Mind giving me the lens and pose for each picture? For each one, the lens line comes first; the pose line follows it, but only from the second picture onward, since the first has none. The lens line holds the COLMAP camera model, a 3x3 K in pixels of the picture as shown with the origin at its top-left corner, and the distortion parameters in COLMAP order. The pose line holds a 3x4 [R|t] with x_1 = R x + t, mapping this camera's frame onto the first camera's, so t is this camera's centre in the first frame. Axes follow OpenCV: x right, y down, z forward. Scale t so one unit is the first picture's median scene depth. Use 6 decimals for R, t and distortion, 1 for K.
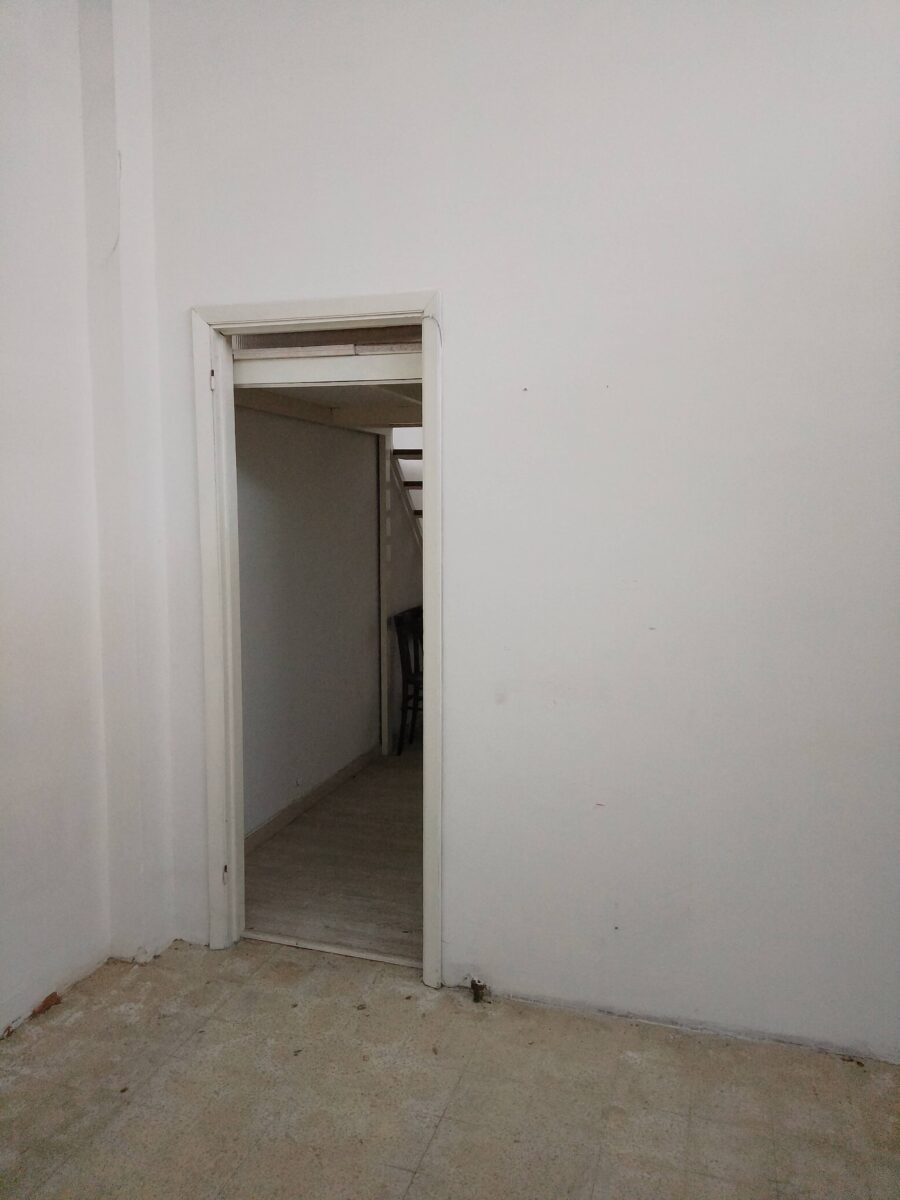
lens RADIAL K [[907.5, 0, 449.8], [0, 907.5, 600.8], [0, 0, 1]] dist [0.047168, -0.066767]
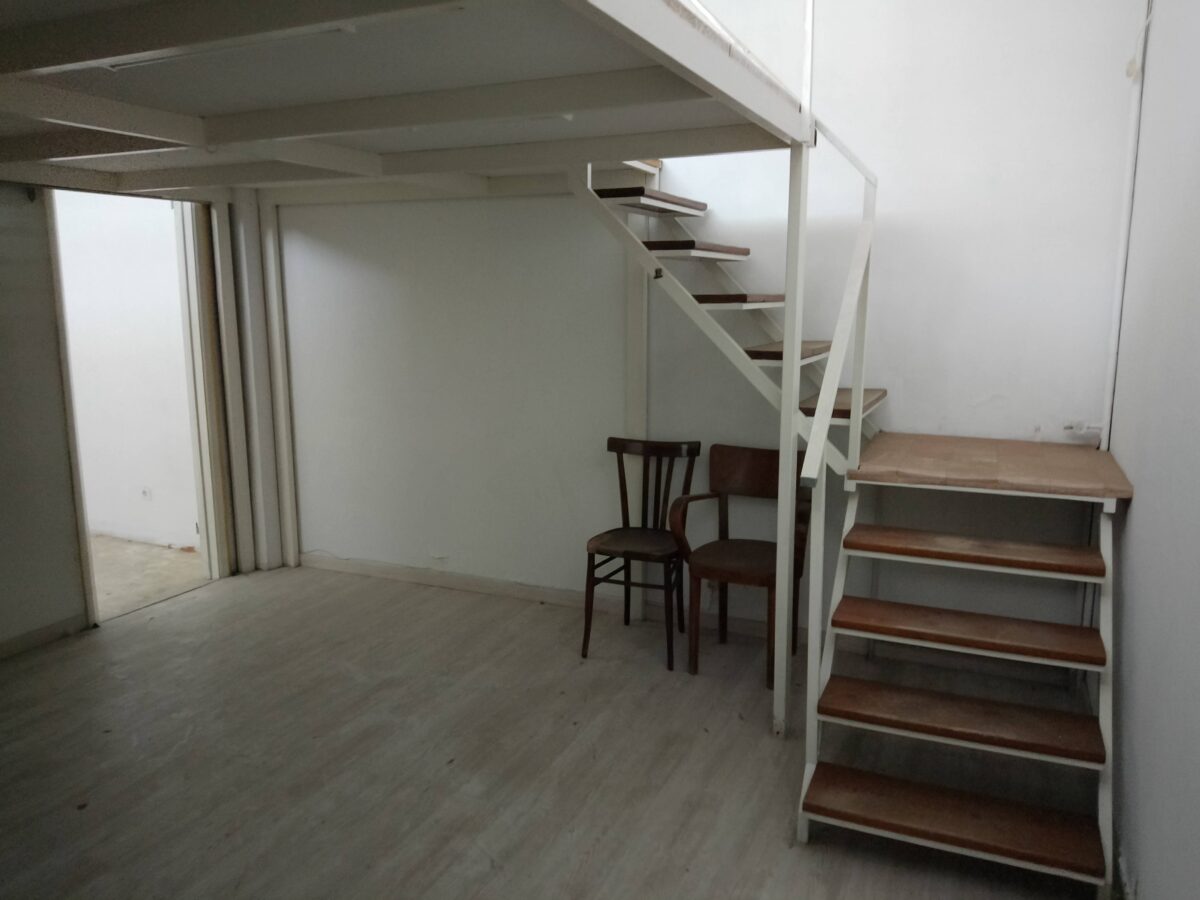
lens RADIAL K [[907.5, 0, 599.5], [0, 907.5, 449.0], [0, 0, 1]] dist [0.047168, -0.066767]
pose [[-0.173073, 0.172592, -0.969669, 1.302938], [-0.062501, 0.980617, 0.185697, -0.201853], [0.982924, 0.092745, -0.158931, 2.177883]]
